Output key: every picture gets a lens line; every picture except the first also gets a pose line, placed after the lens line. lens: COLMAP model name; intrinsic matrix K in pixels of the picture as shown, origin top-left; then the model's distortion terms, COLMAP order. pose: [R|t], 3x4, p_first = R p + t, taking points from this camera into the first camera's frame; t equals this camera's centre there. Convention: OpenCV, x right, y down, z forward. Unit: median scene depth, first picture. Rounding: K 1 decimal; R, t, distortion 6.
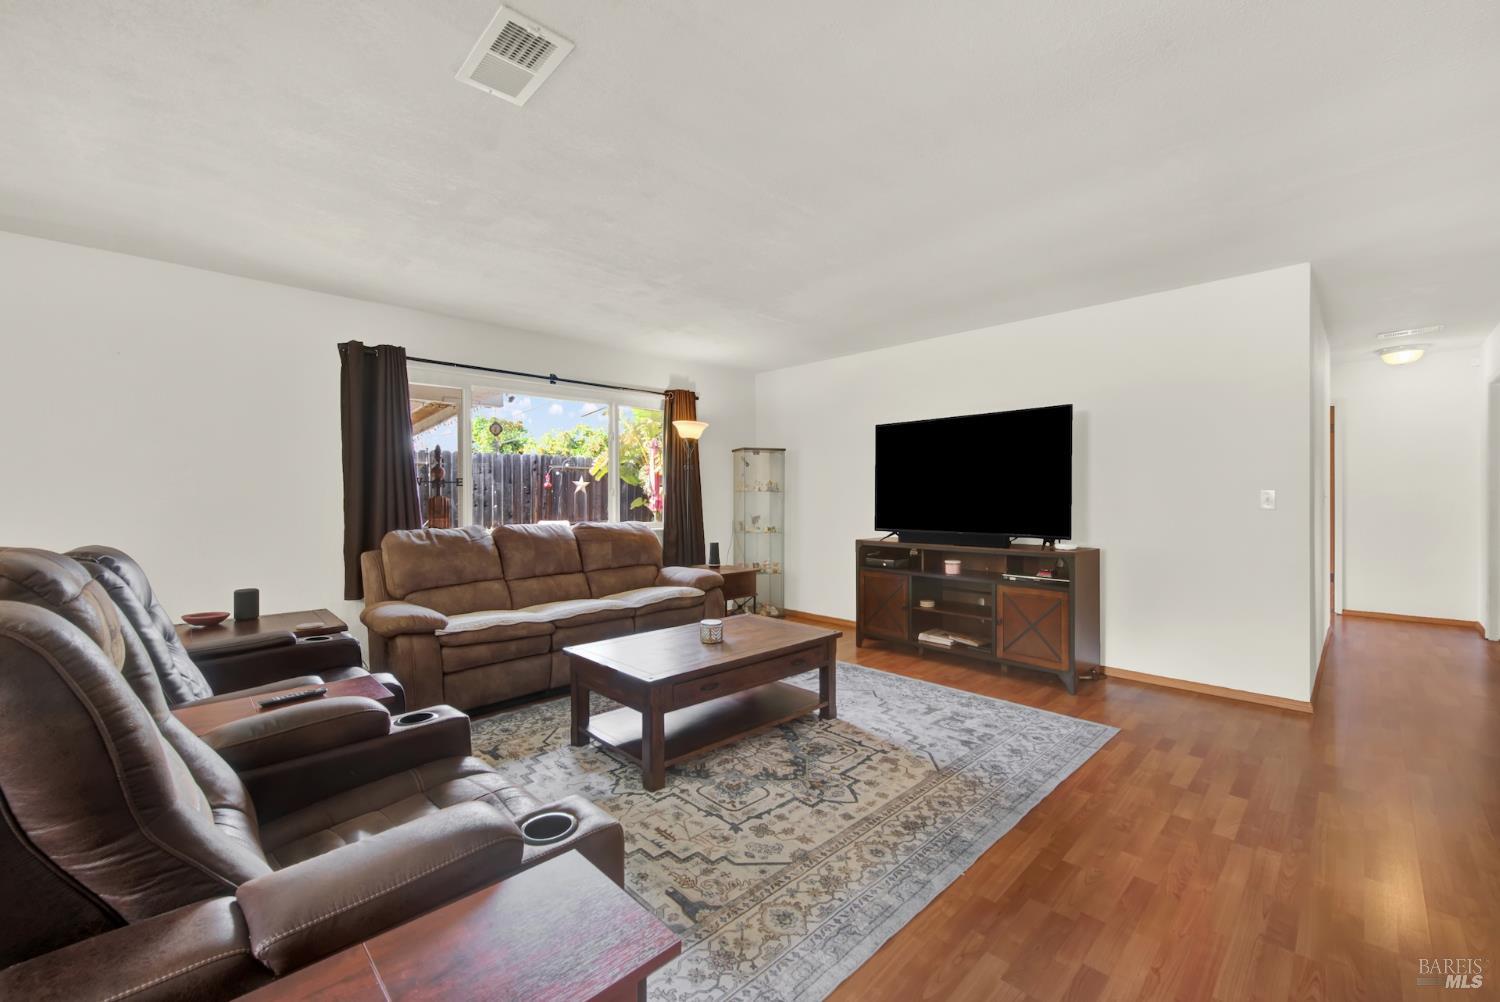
lens RADIAL K [[613.7, 0, 750.0], [0, 613.7, 501.0], [0, 0, 1]] dist [0.002020, -0.000012]
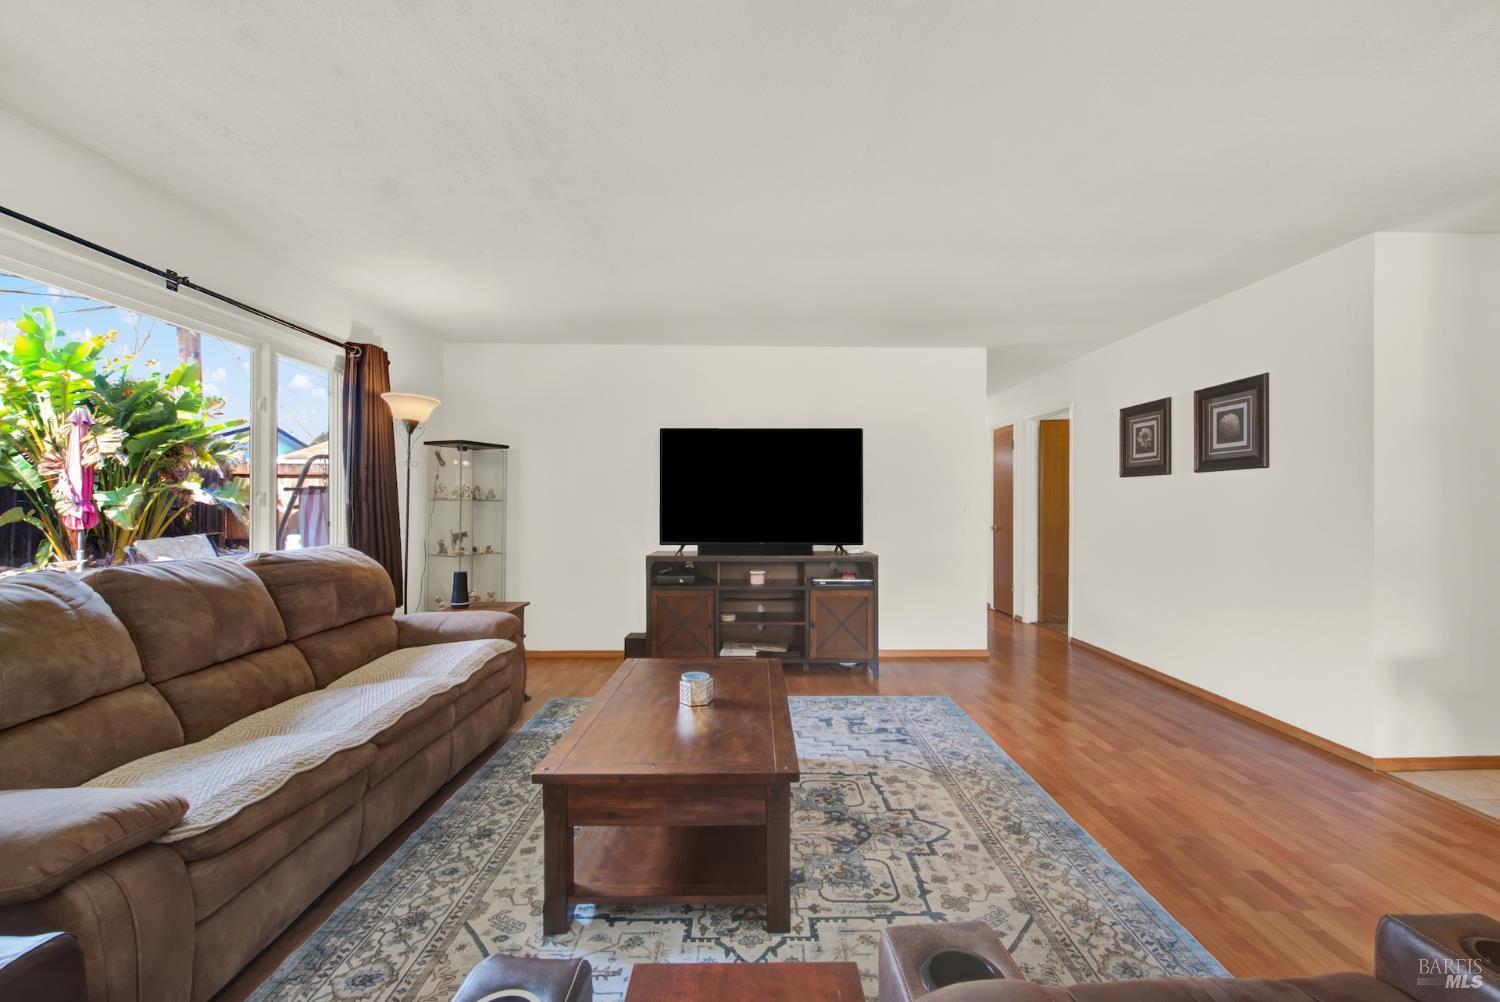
lens RADIAL K [[610.7, 0, 750.0], [0, 610.7, 501.0], [0, 0, 1]] dist [-0.000948, -0.000568]
pose [[0.680445, 0.008821, 0.732746, -0.549161], [0.002552, 0.999893, -0.014407, -0.003914], [-0.732795, 0.011673, 0.680349, 0.434798]]
